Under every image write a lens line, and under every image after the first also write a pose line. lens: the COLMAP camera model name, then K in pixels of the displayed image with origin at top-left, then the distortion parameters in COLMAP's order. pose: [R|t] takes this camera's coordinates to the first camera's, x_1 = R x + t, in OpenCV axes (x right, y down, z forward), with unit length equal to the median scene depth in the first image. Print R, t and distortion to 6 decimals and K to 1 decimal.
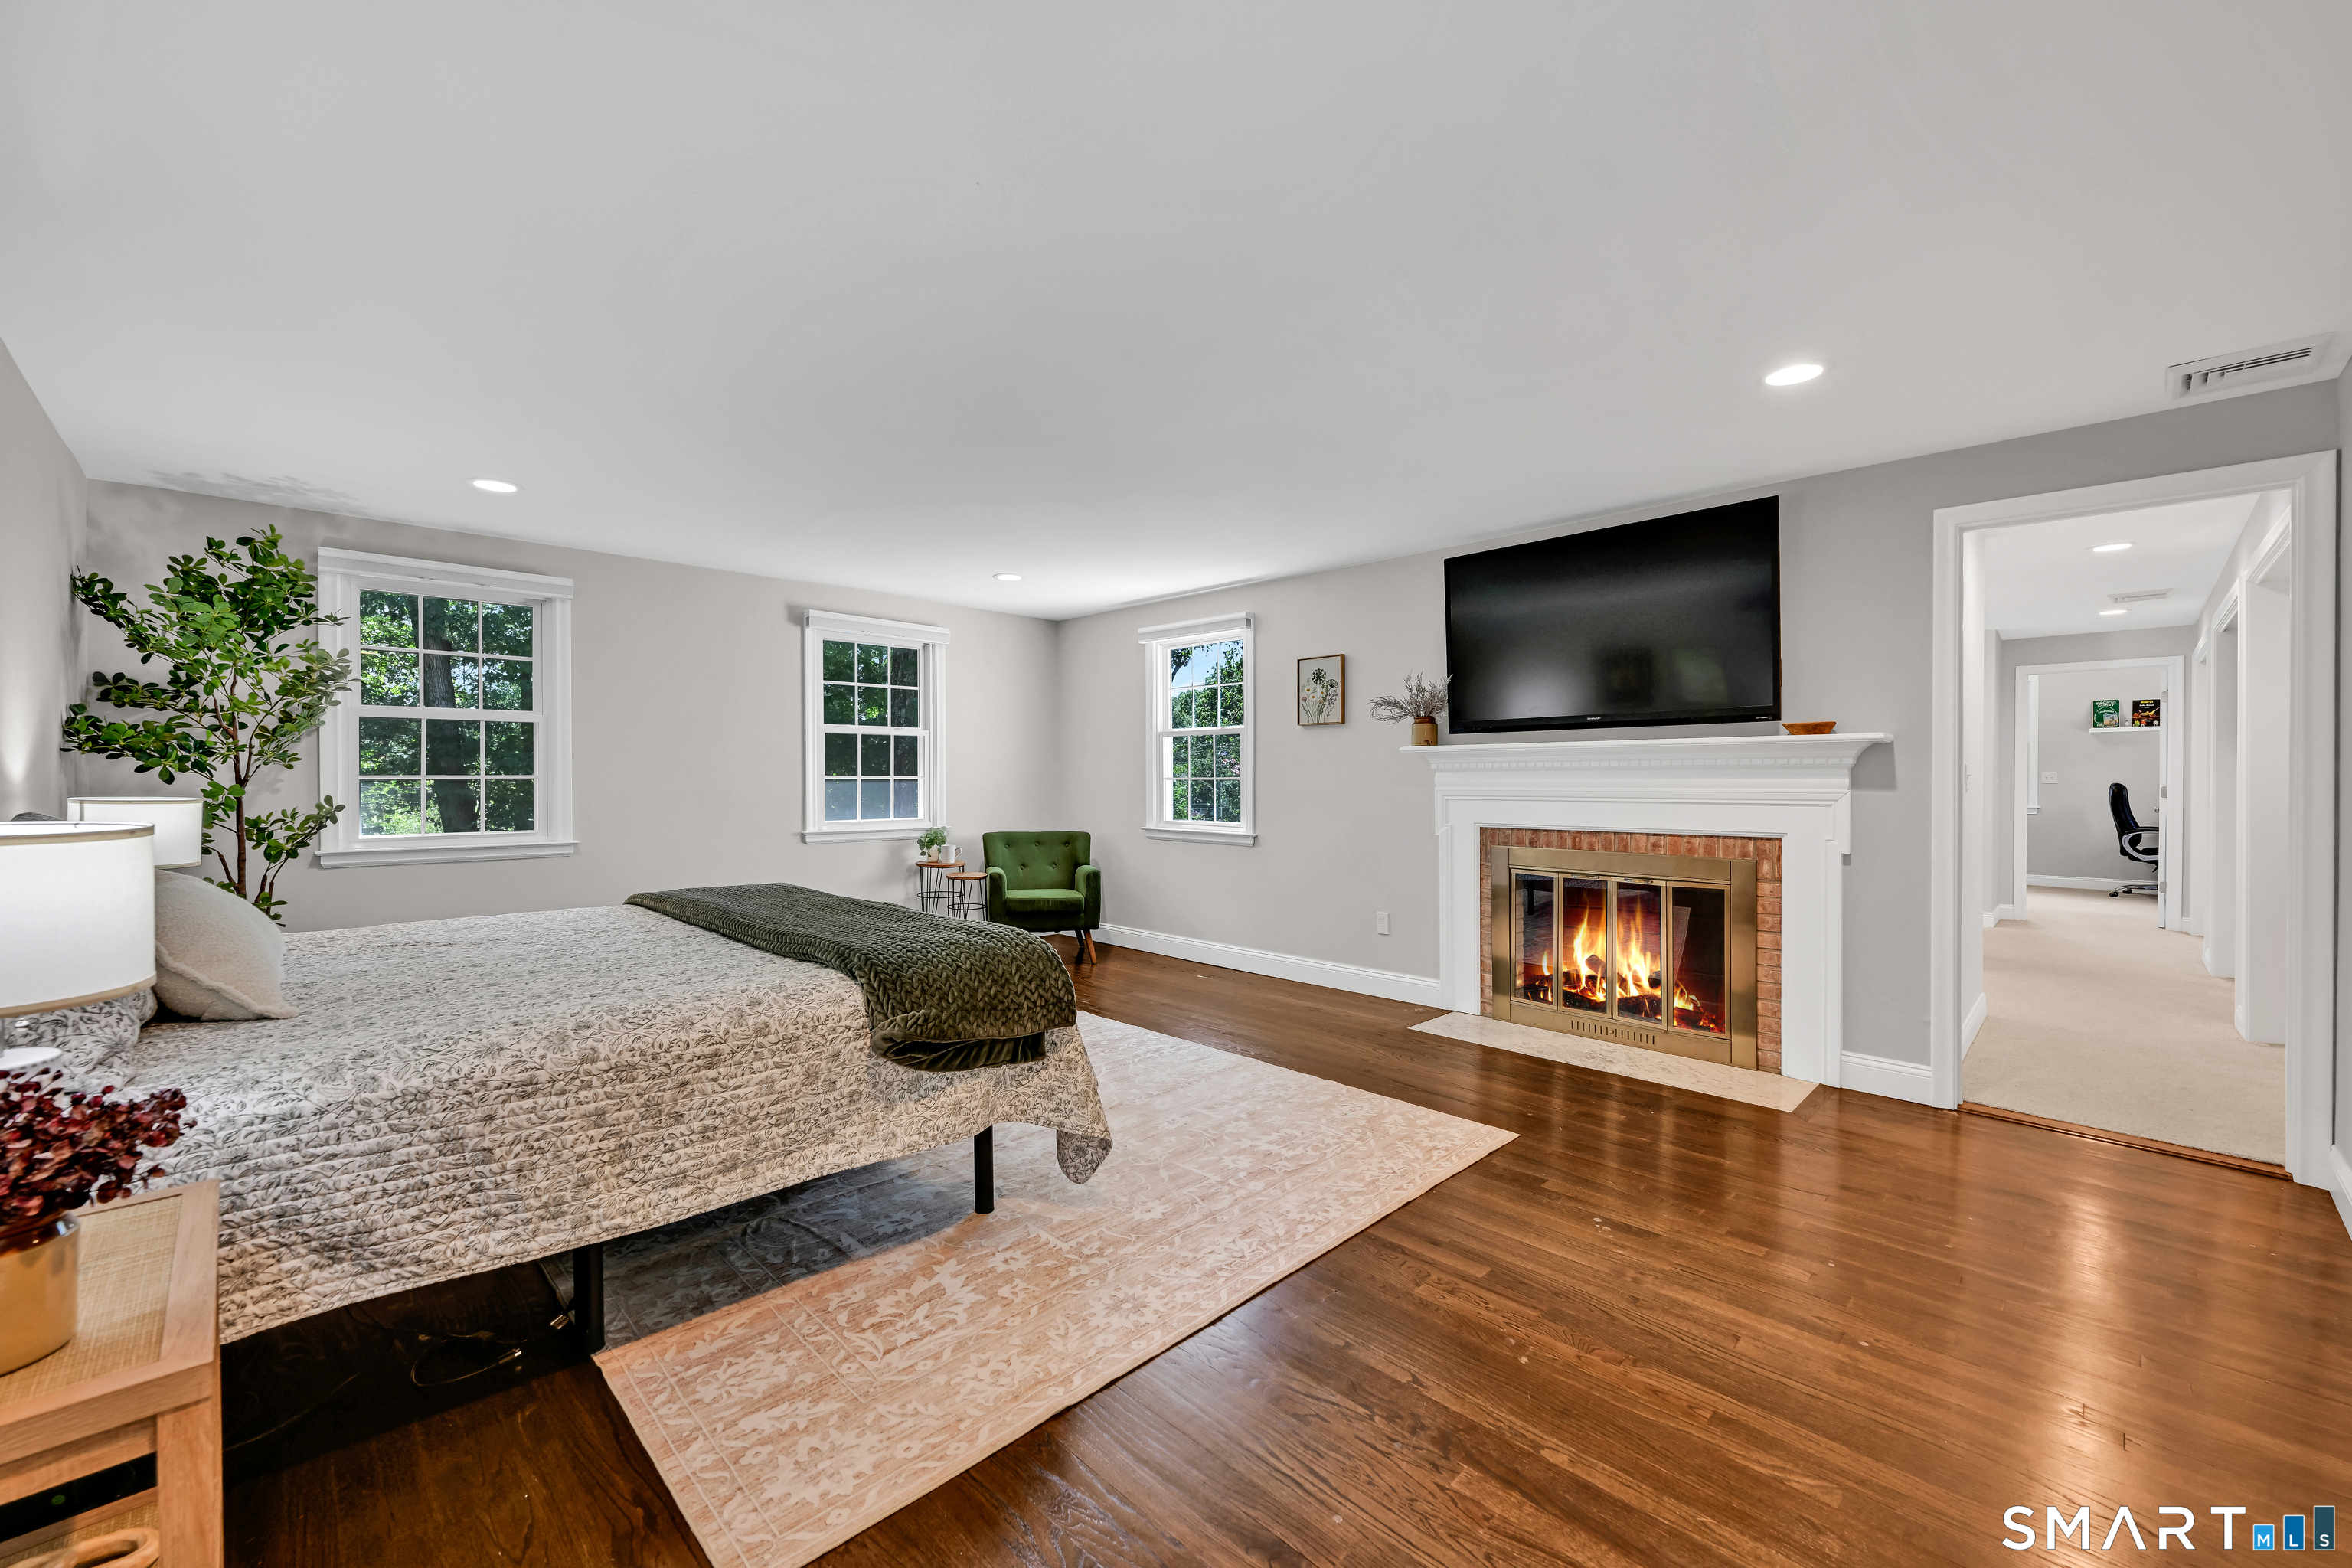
lens RADIAL K [[934.8, 0, 1184.8], [0, 934.8, 787.2], [0, 0, 1]] dist [-0.000203, 0.000066]
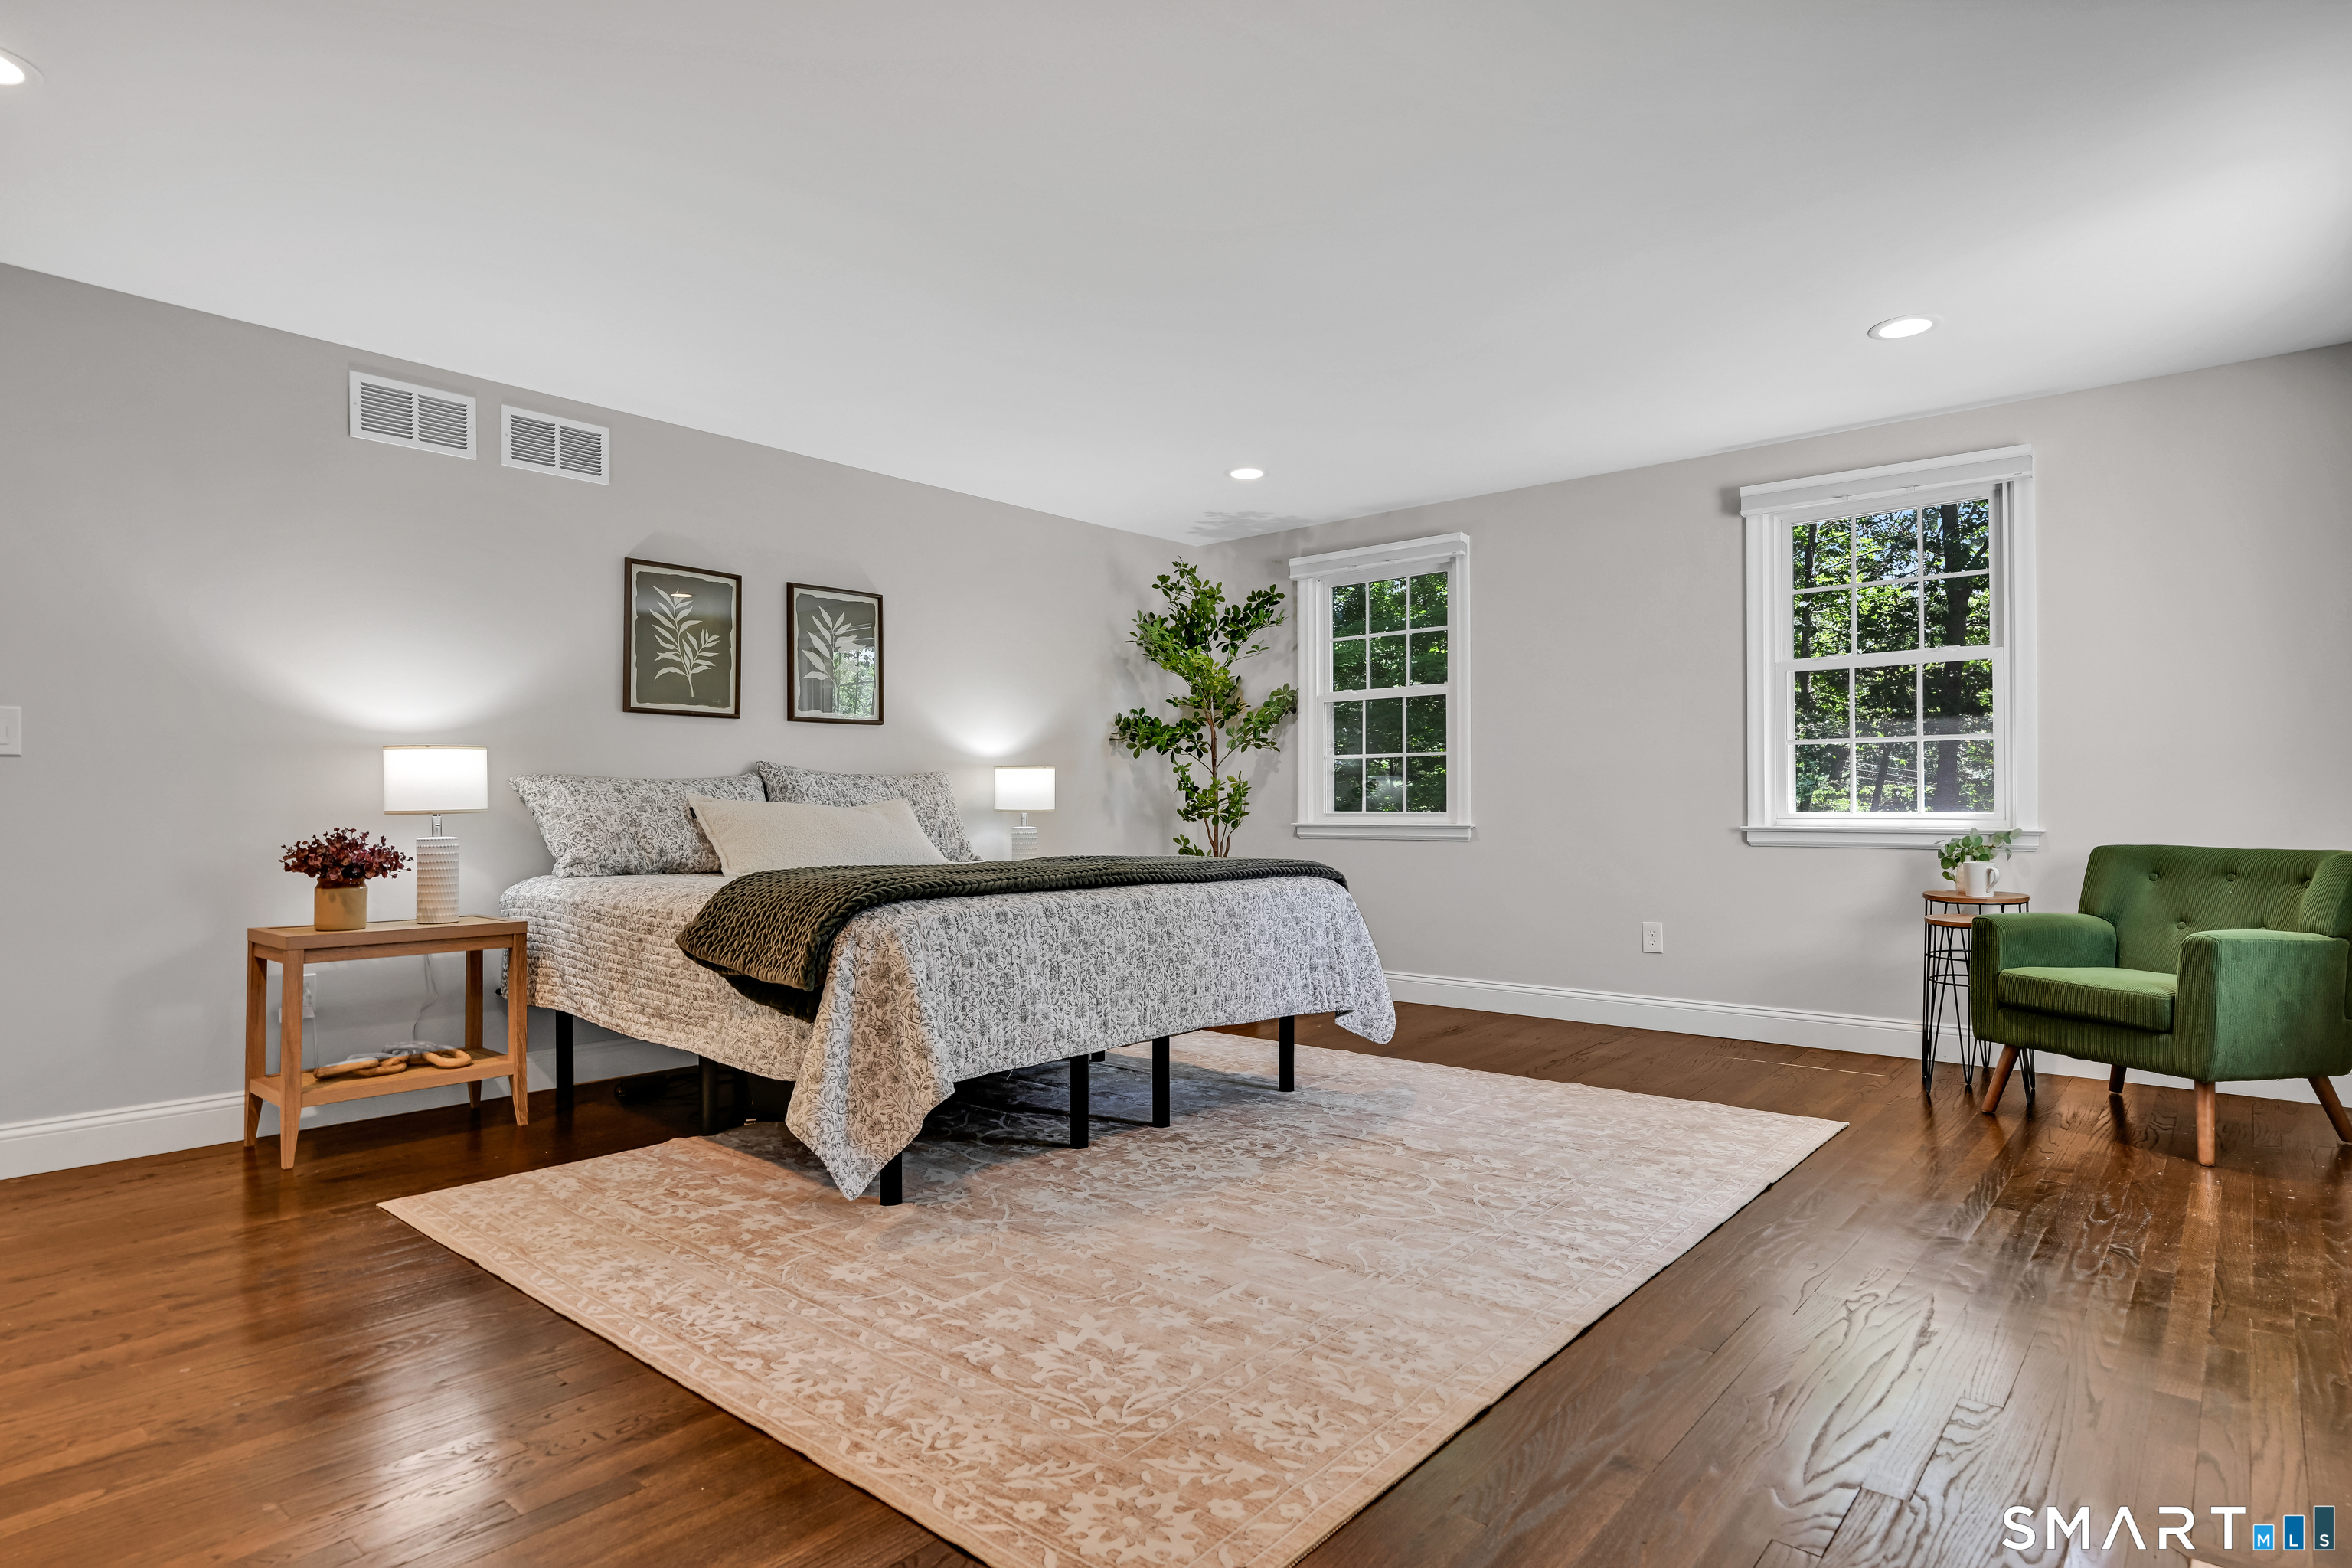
lens RADIAL K [[1273.3, 0, 1176.0], [0, 1273.3, 784.0], [0, 0, 1]] dist [0.002772, 0.000431]
pose [[0.070772, -0.017467, -0.997340, 0.605979], [-0.008938, 0.999795, -0.018144, 0.050037], [0.997452, 0.010198, 0.070602, 0.719009]]
